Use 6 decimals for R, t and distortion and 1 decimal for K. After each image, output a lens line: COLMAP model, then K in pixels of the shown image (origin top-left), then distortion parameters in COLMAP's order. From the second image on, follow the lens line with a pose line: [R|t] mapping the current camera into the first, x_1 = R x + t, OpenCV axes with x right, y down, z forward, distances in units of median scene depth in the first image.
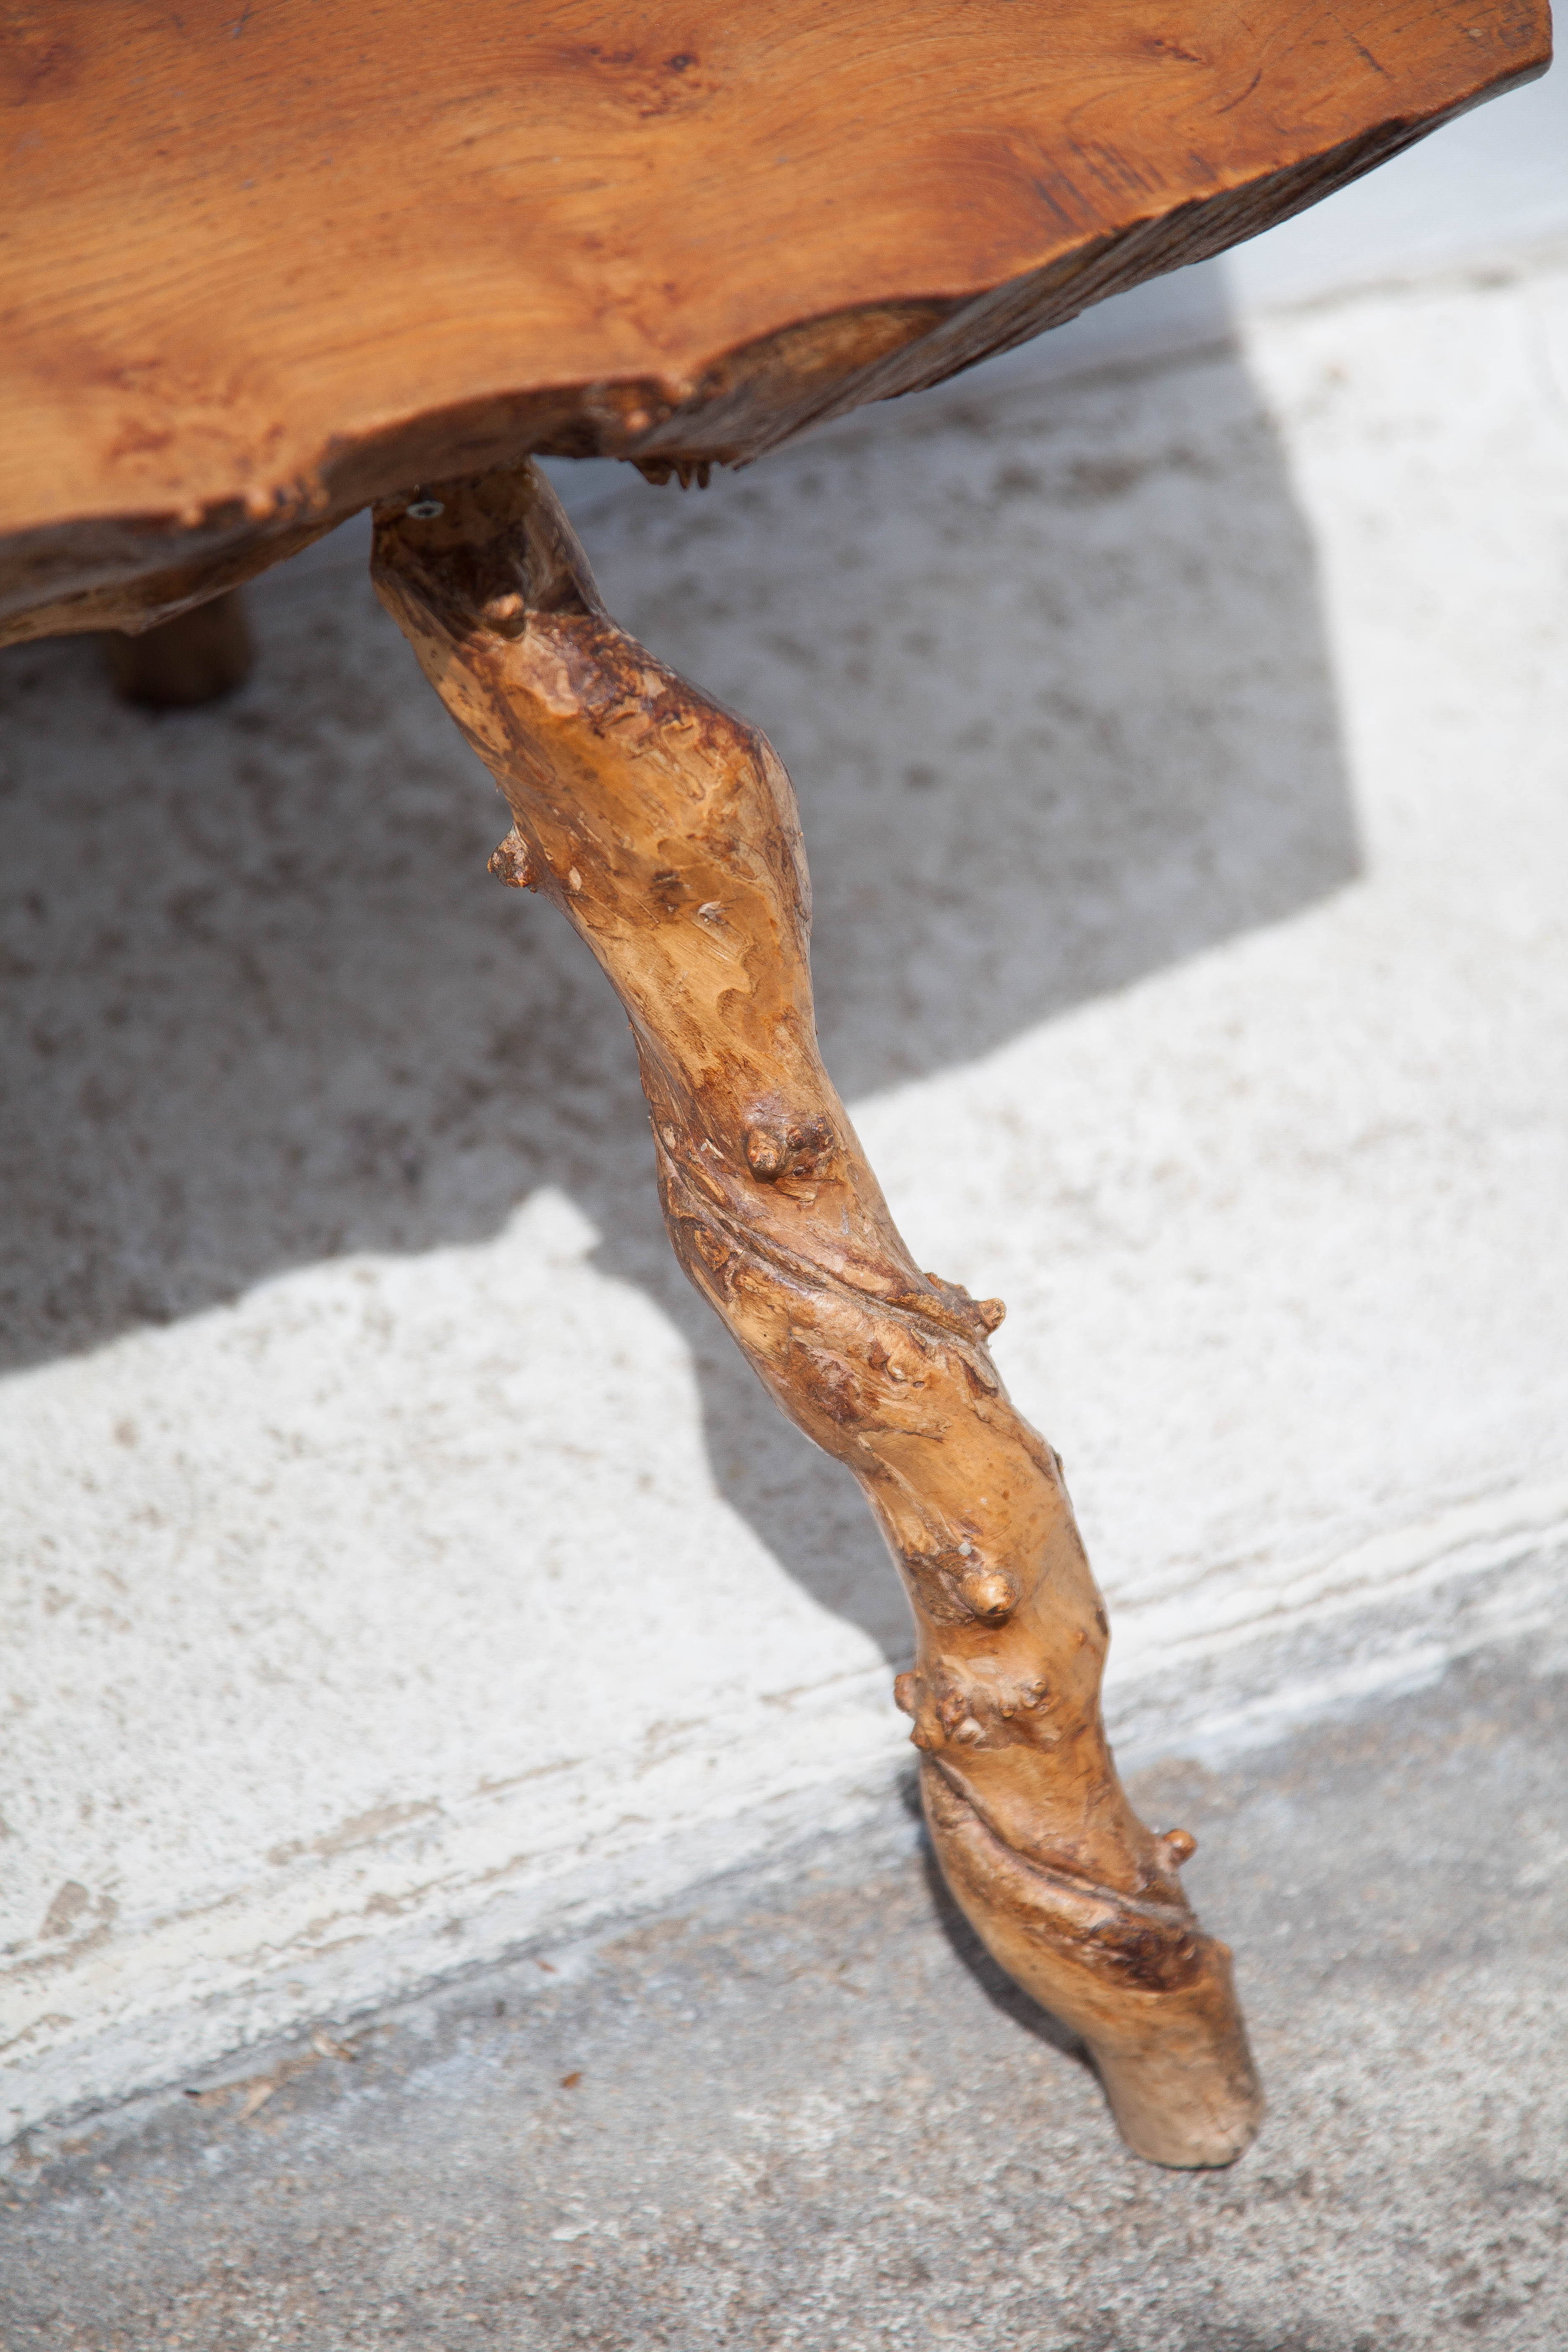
lens RADIAL K [[6358.3, 0, 767.1], [0, 6358.3, 1165.8], [0, 0, 1]] dist [0.582755, 0.000000]
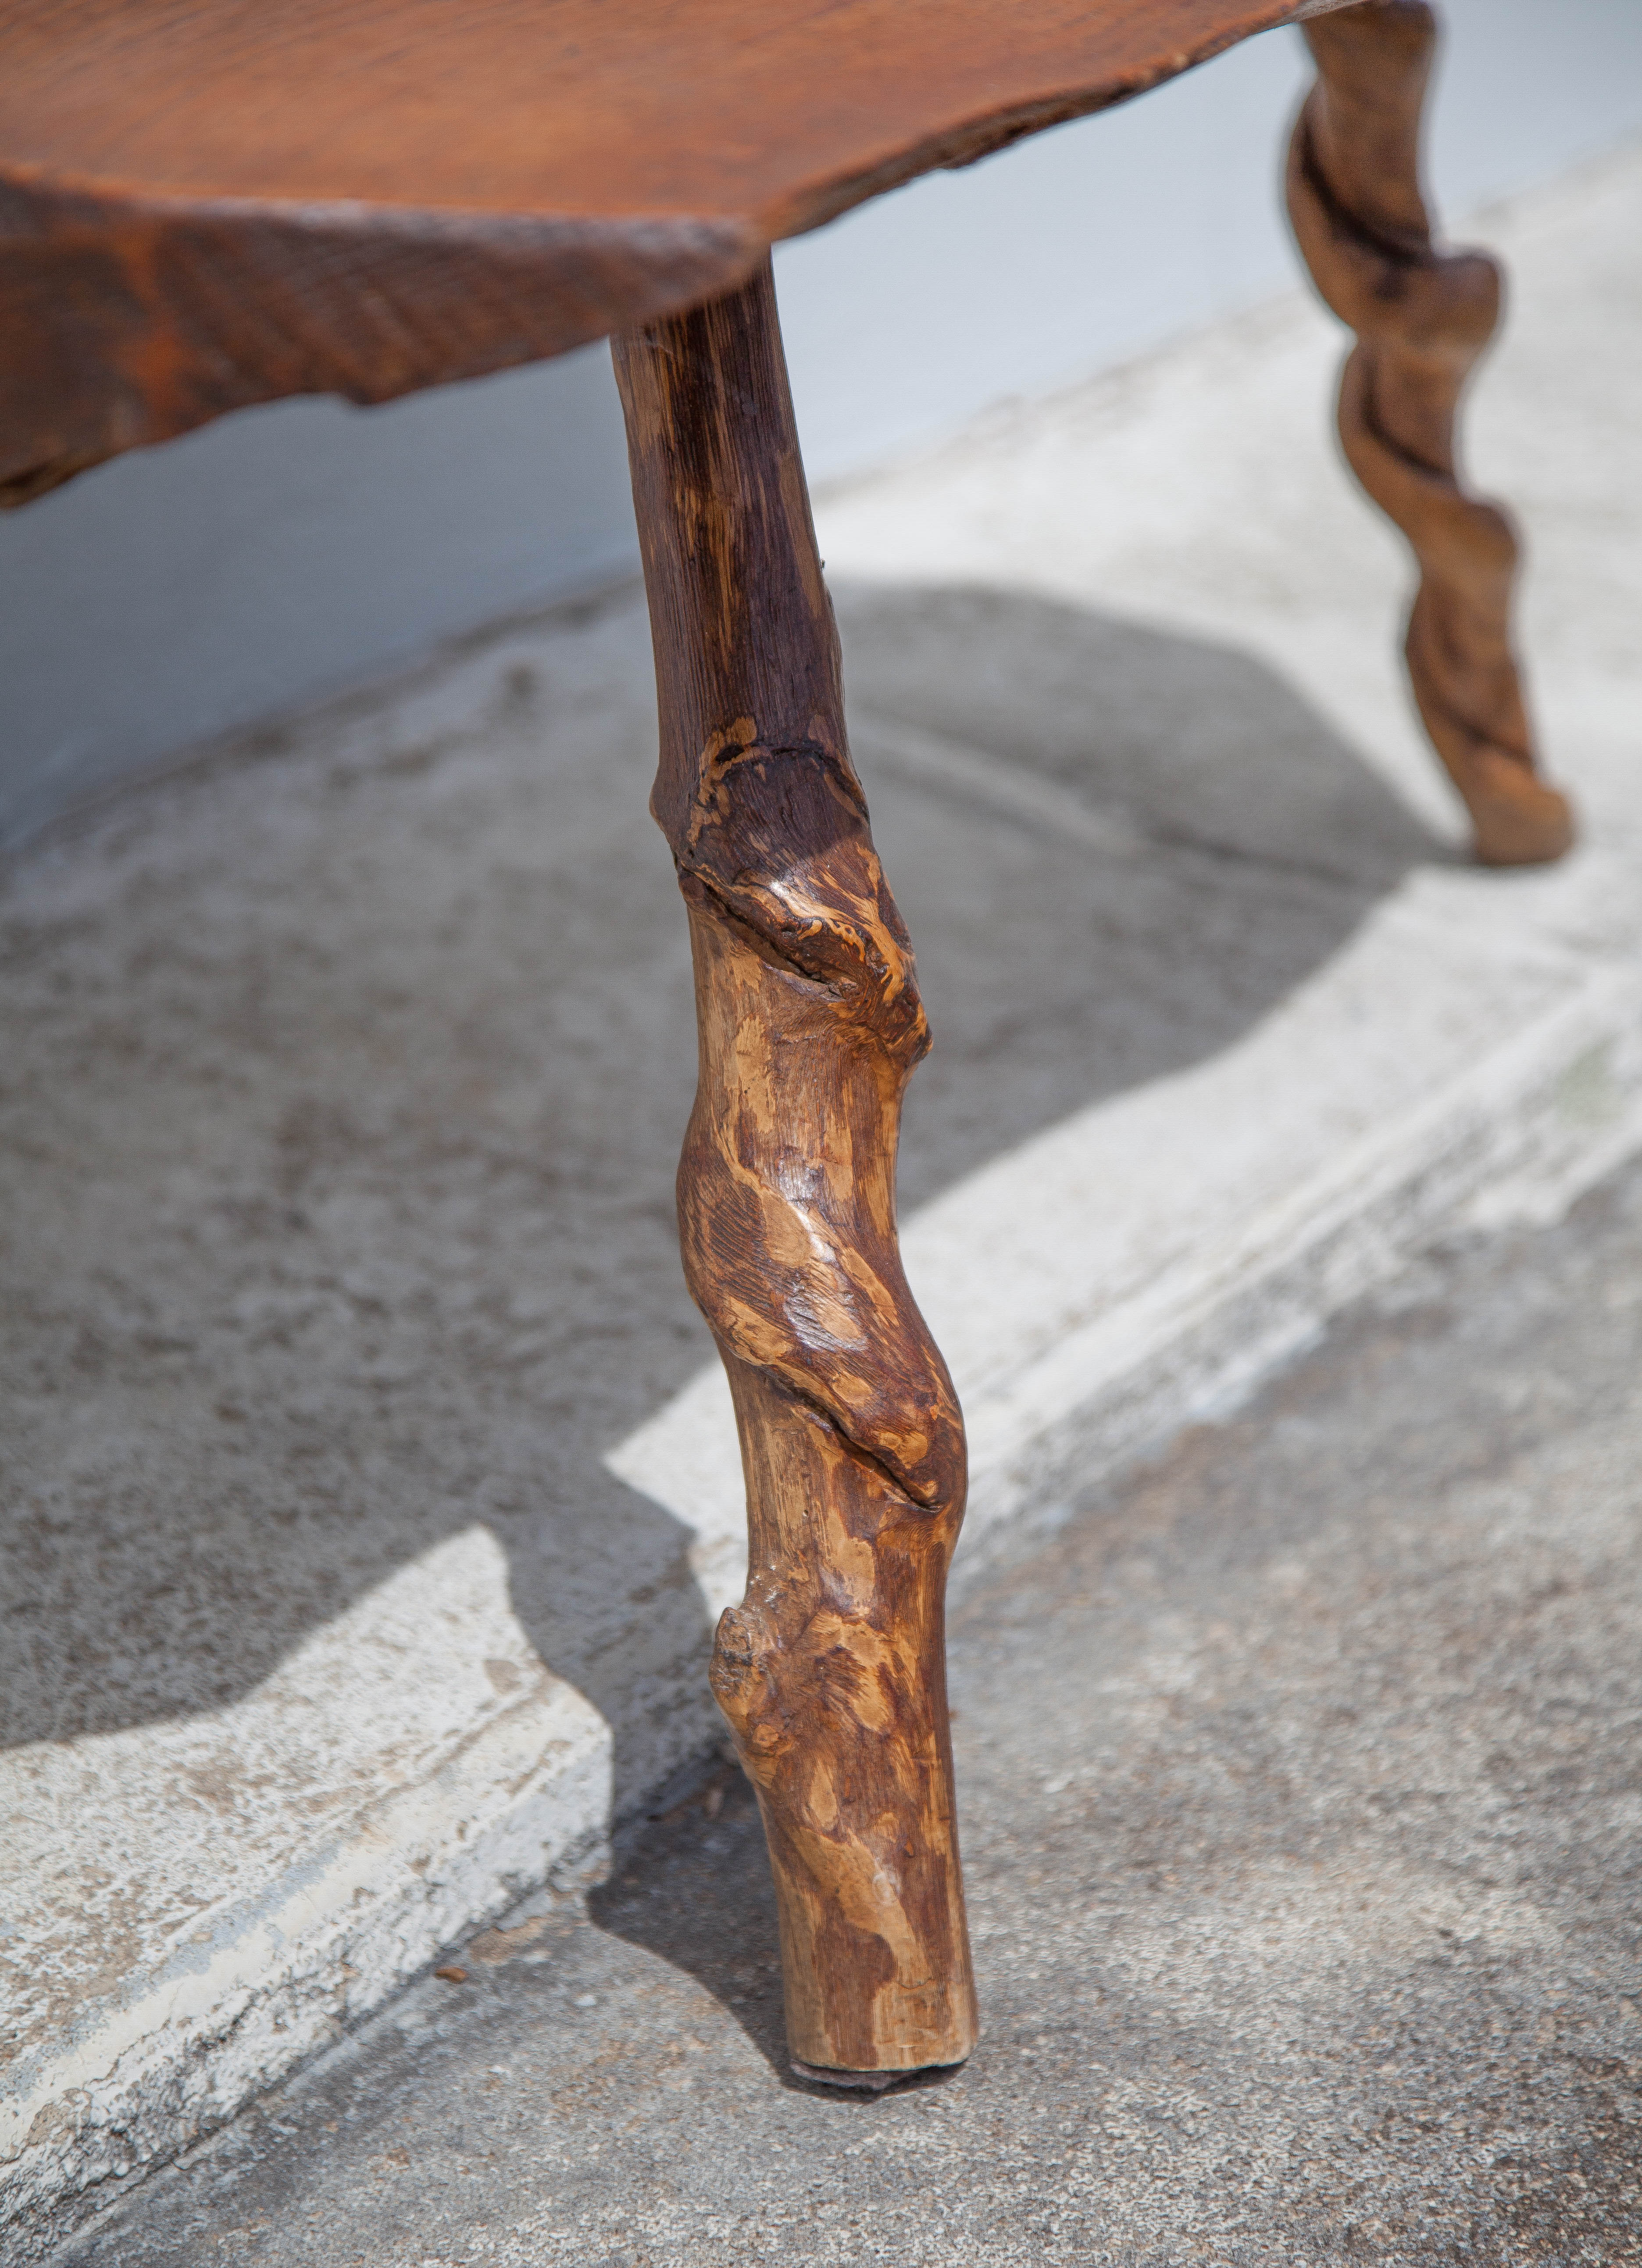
lens RADIAL K [[5346.3, 0, 825.3], [0, 5346.3, 1215.7], [0, 0, 1]] dist [0.364369, 0.000000]
pose [[0.855626, -0.226109, 0.465595, -0.510496], [0.348002, 0.917178, -0.194111, 0.264000], [-0.383144, 0.328115, 0.863448, 0.226935]]
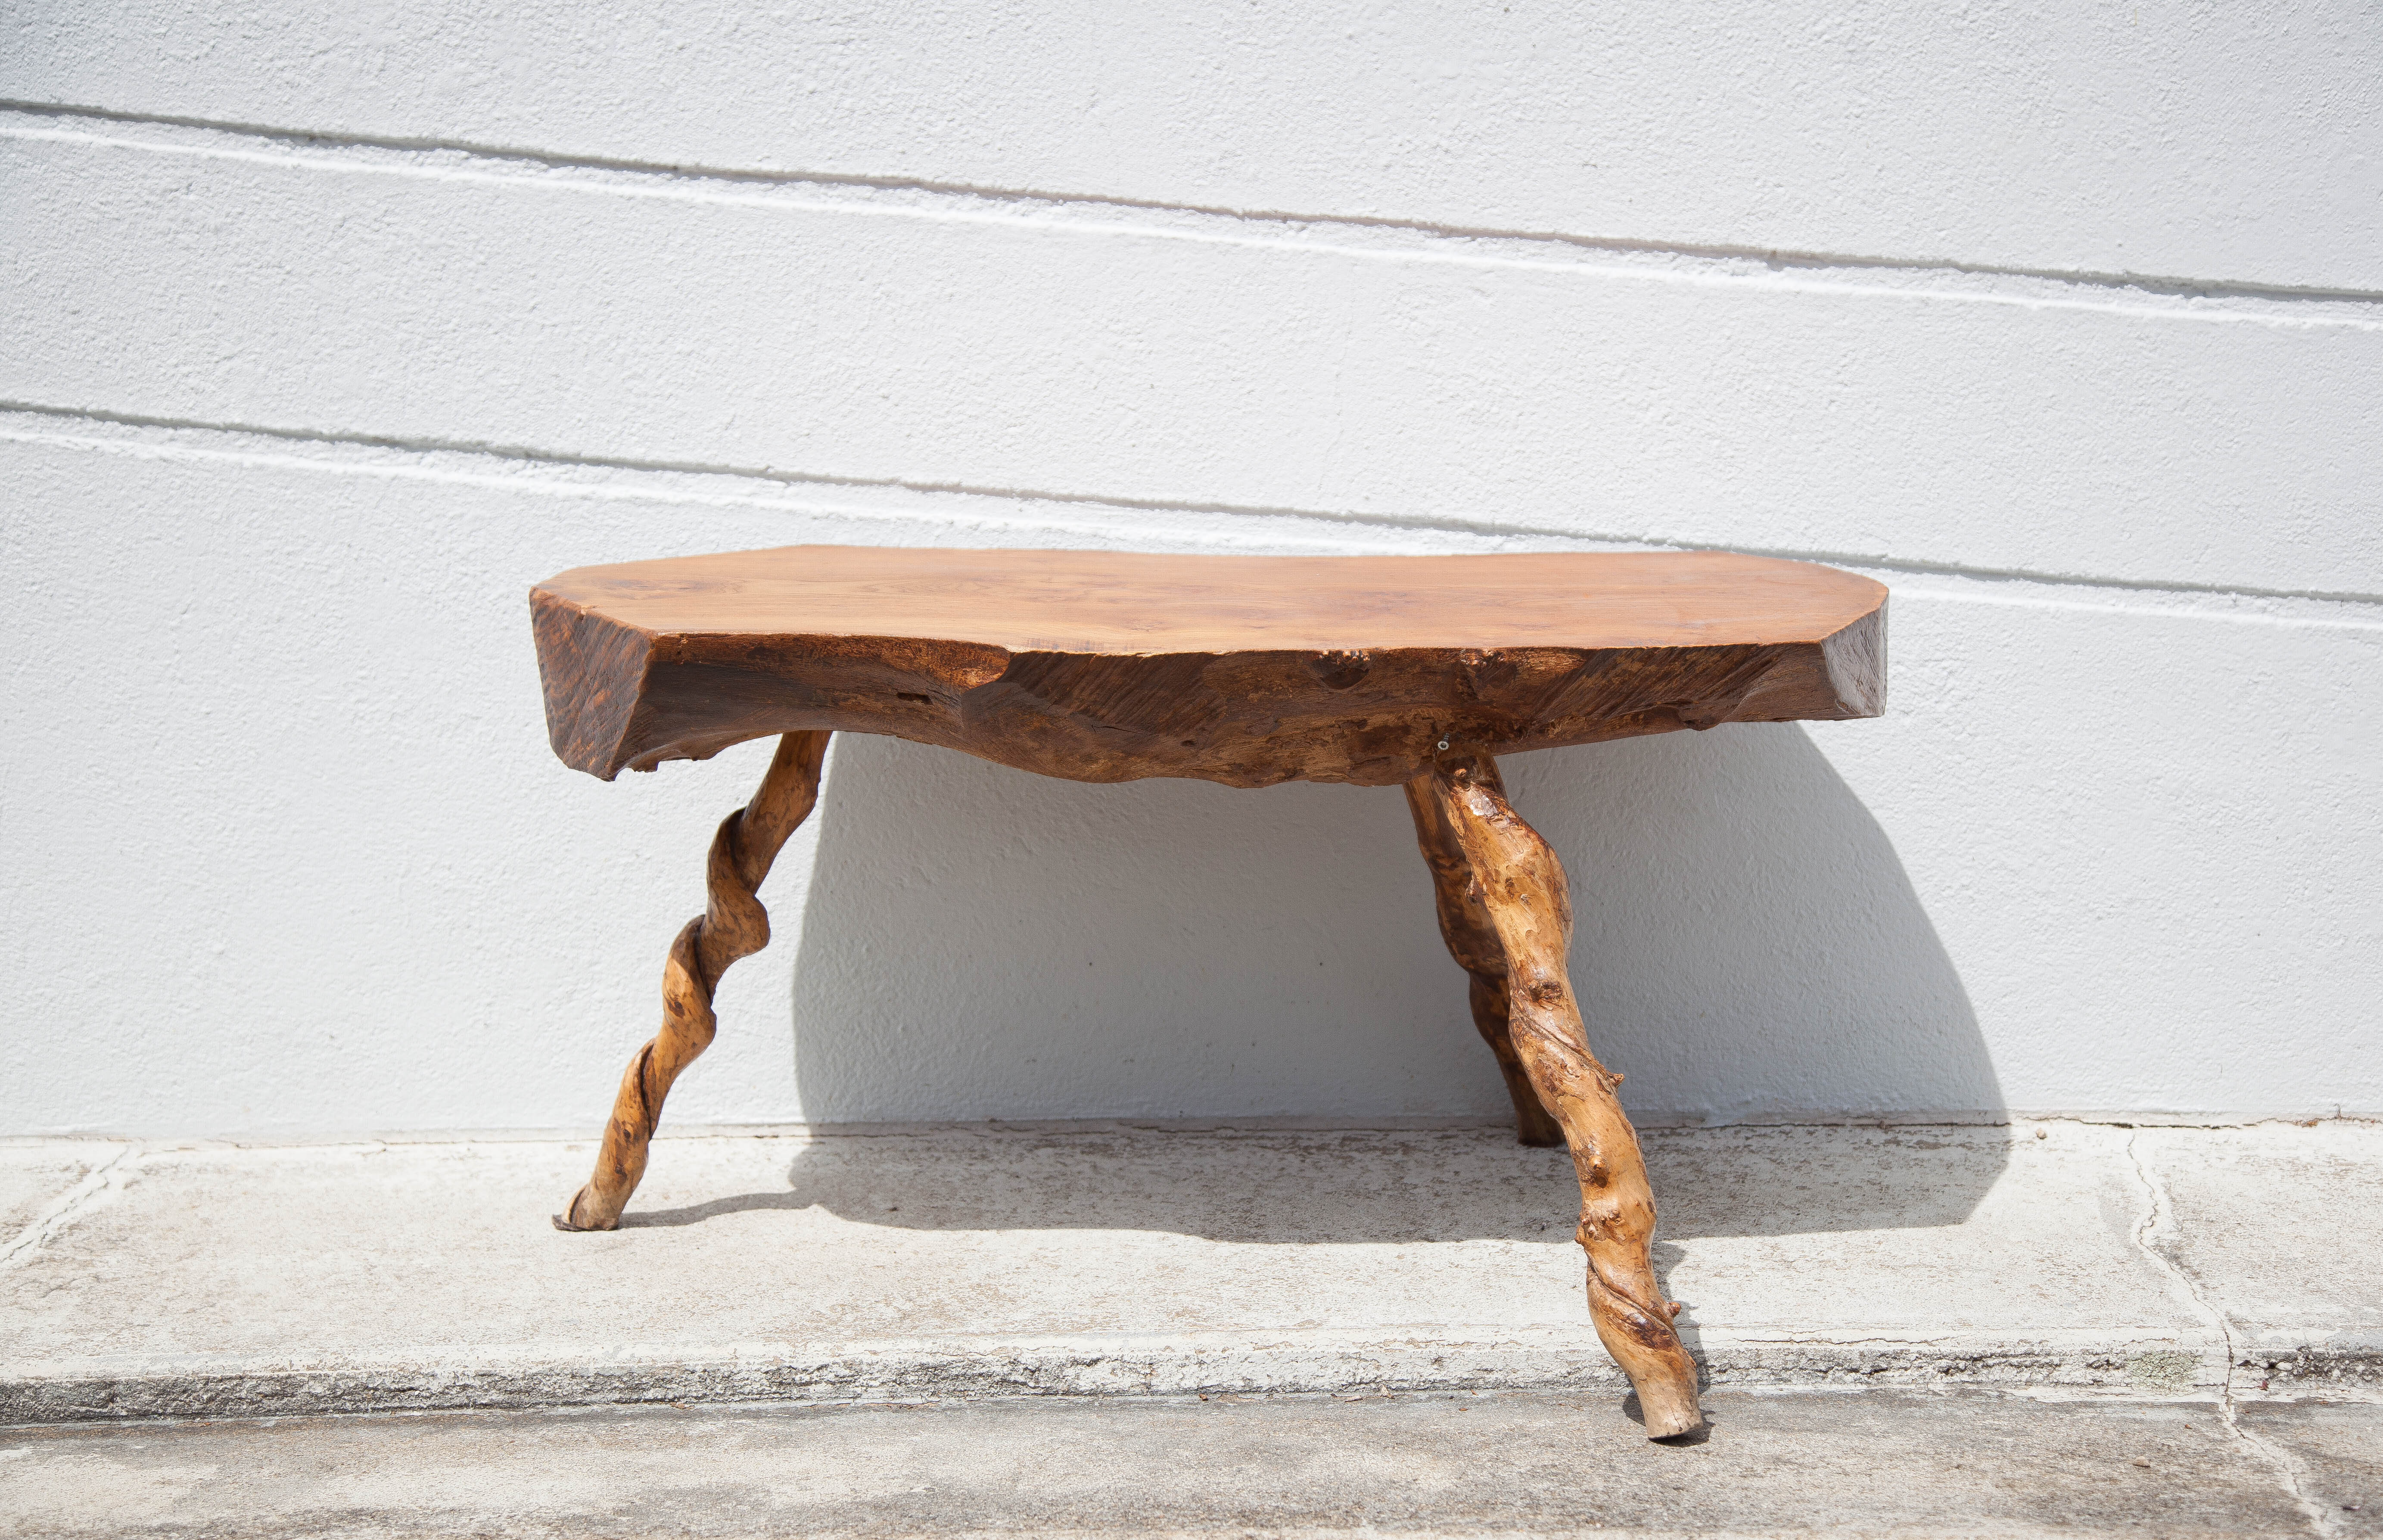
lens RADIAL K [[3299.9, 0, 1215.8], [0, 3299.9, 818.1], [0, 0, 1]] dist [0.144979, 0.000000]
pose [[0.897549, 0.029281, -0.439942, 0.541916], [-0.263375, 0.835824, -0.481696, 0.713666], [0.353610, 0.548216, 0.757905, -0.249494]]
